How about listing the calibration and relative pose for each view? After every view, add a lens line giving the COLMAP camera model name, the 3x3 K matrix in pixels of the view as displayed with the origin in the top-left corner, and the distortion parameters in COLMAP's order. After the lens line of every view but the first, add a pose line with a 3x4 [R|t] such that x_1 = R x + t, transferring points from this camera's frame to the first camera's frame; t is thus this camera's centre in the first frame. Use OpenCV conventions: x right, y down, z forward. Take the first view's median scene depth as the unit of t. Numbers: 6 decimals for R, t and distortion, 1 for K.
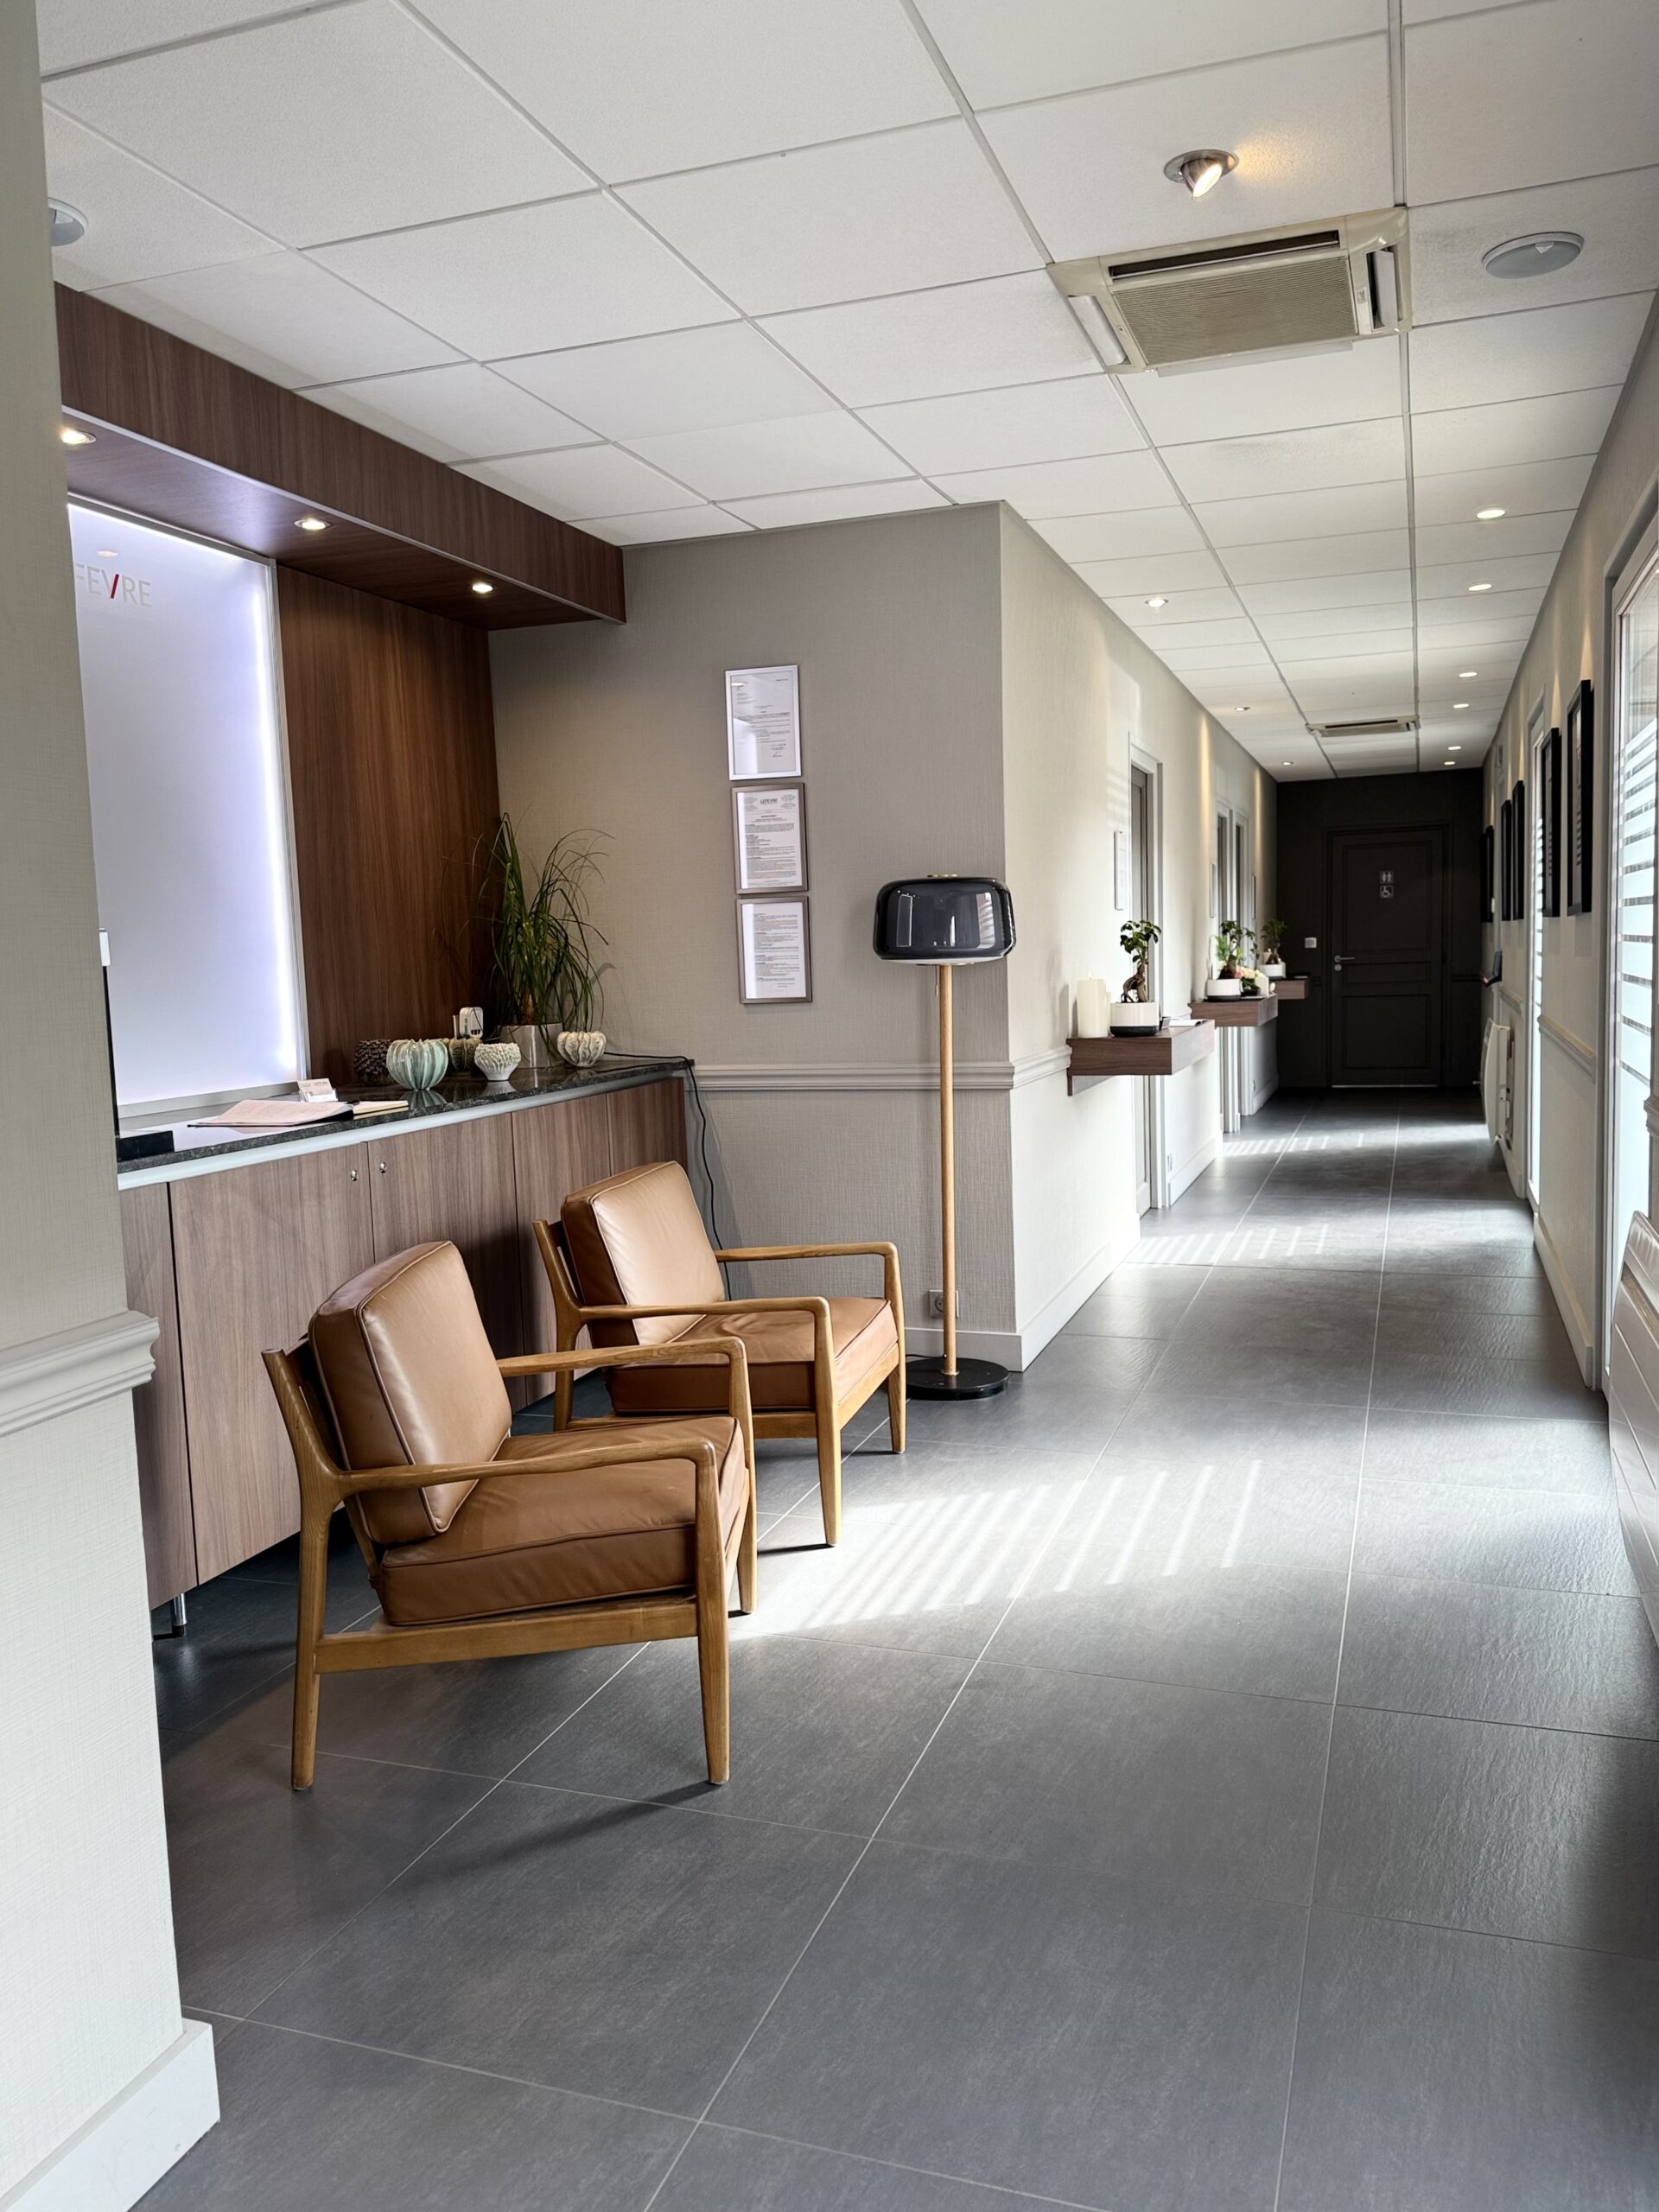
lens RADIAL K [[1637.8, 0, 829.5], [0, 1637.8, 1106.0], [0, 0, 1]] dist [0.106694, -0.161208]
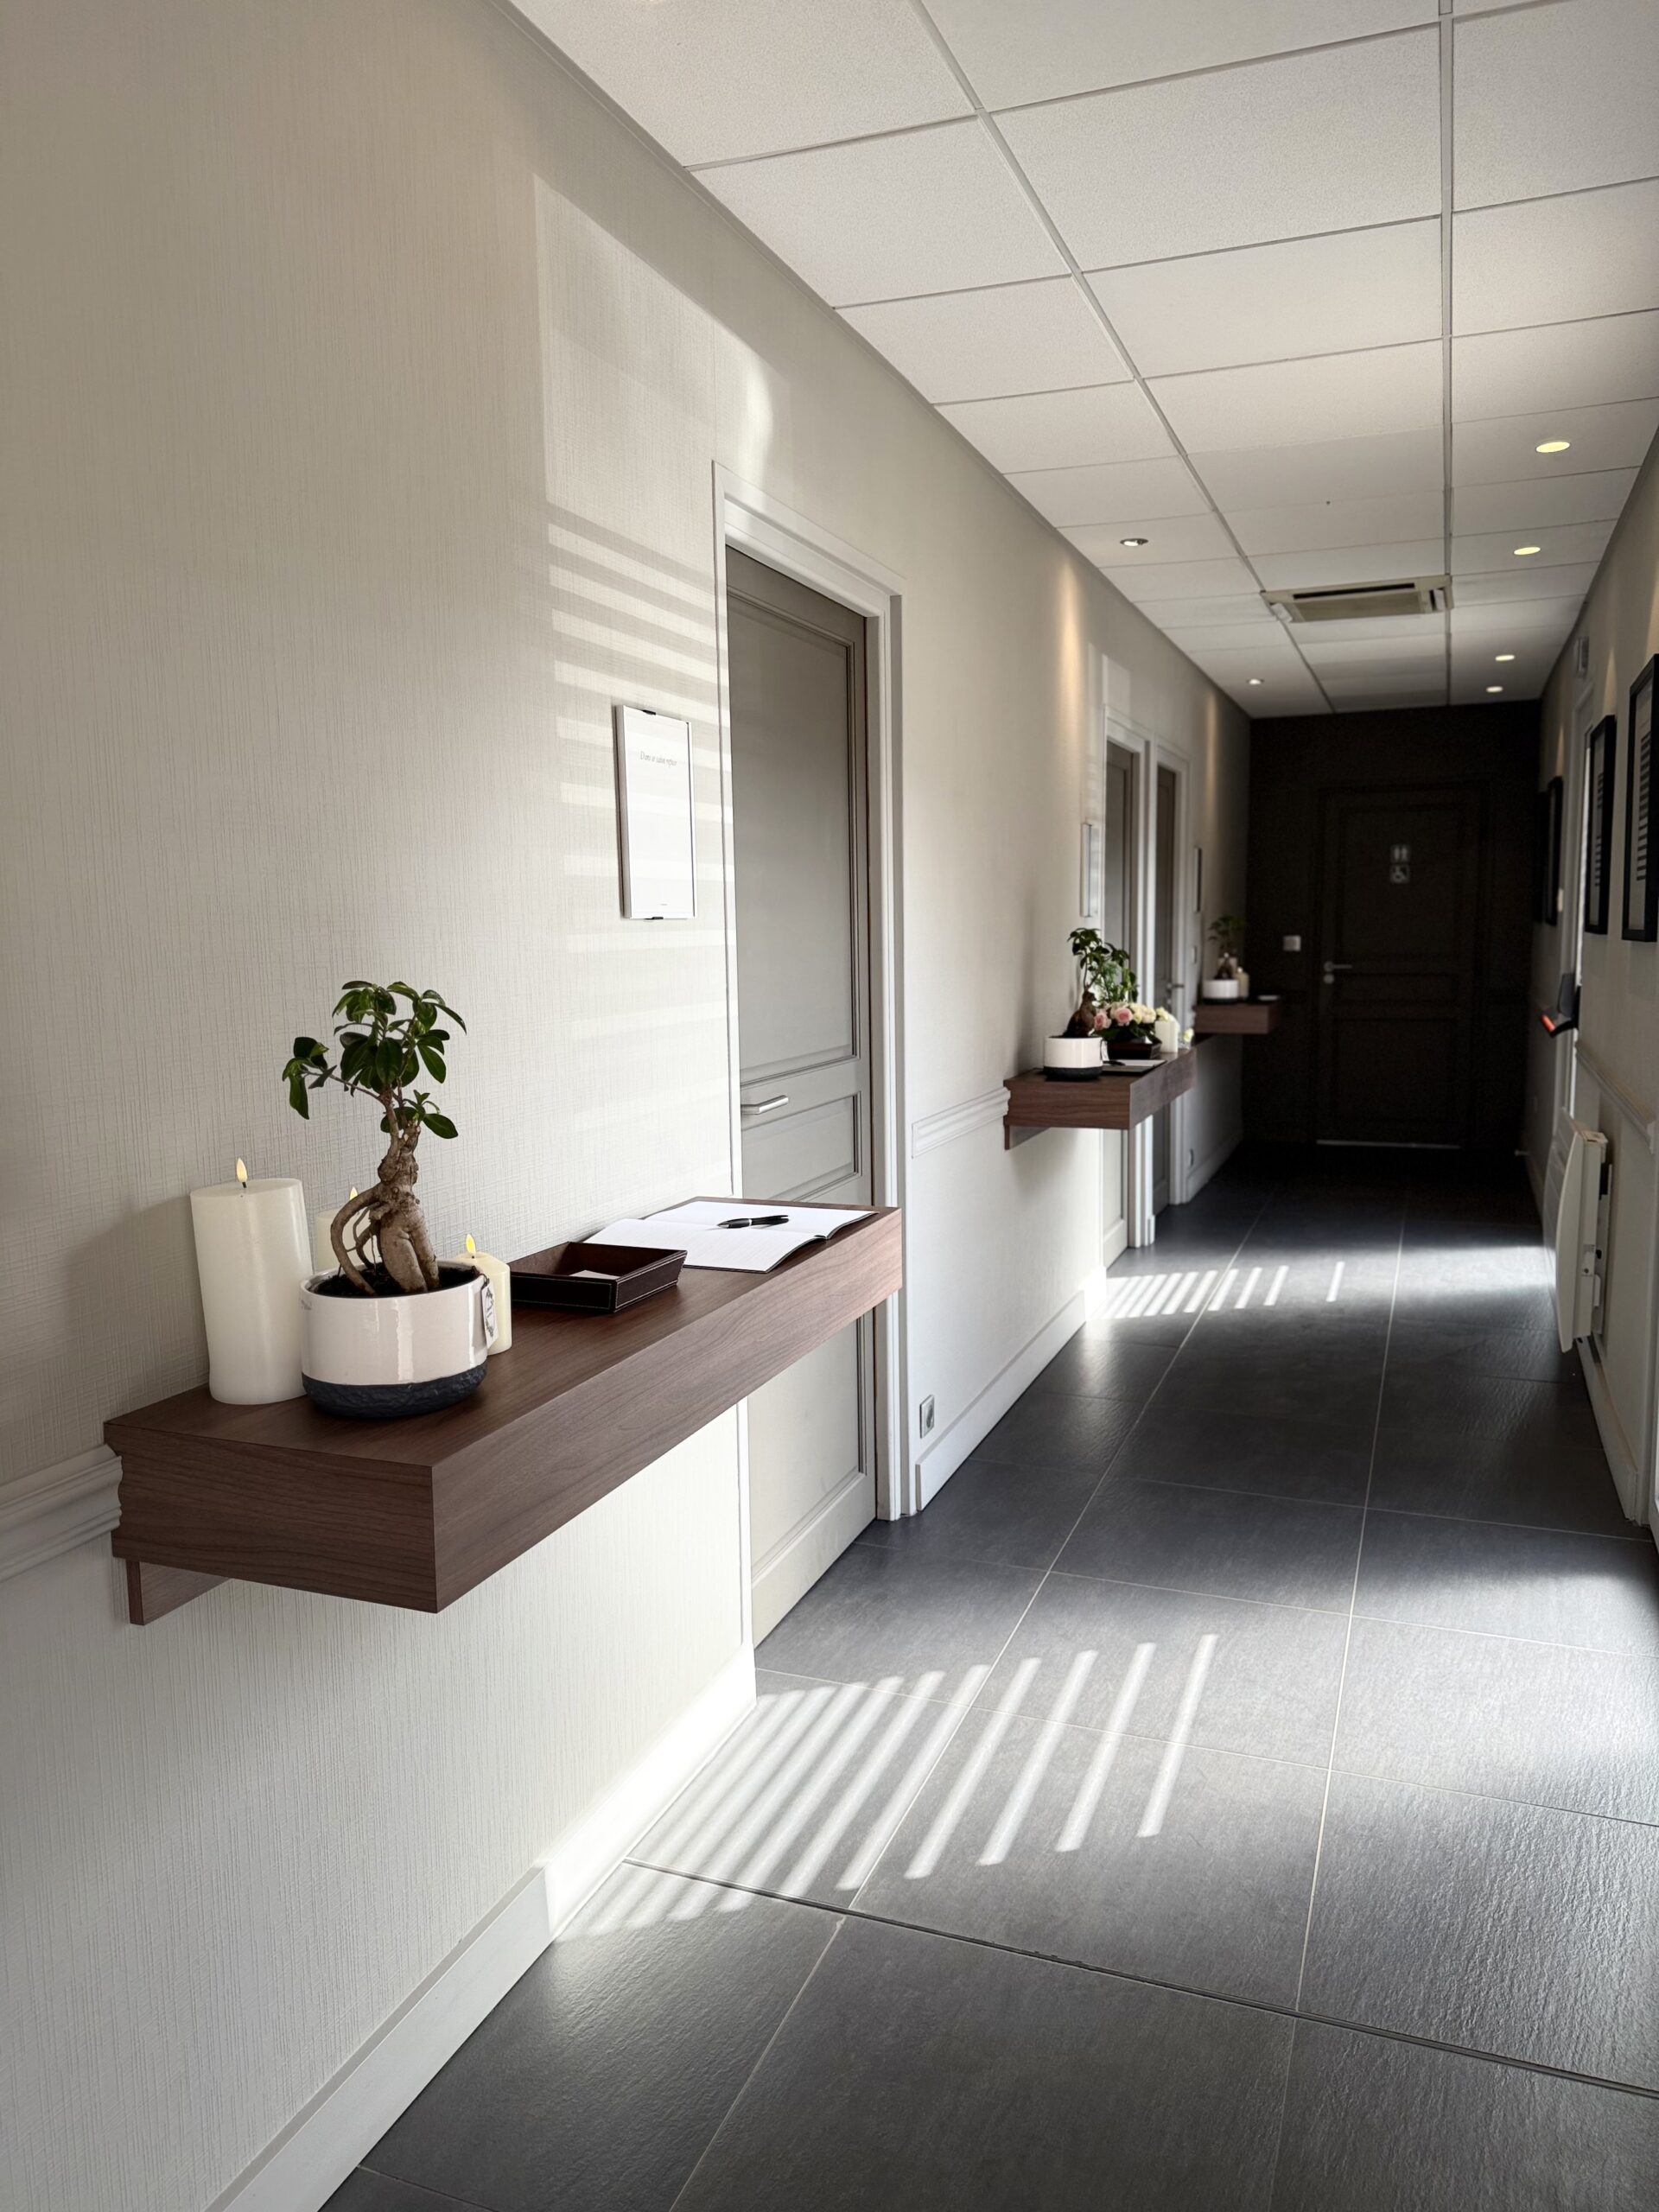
lens RADIAL K [[1637.8, 0, 829.5], [0, 1637.8, 1106.0], [0, 0, 1]] dist [0.106694, -0.161208]
pose [[0.999723, 0.020686, -0.011207, 0.130587], [-0.020468, 0.999605, 0.019243, -0.049501], [0.011600, -0.019009, 0.999752, 0.364130]]
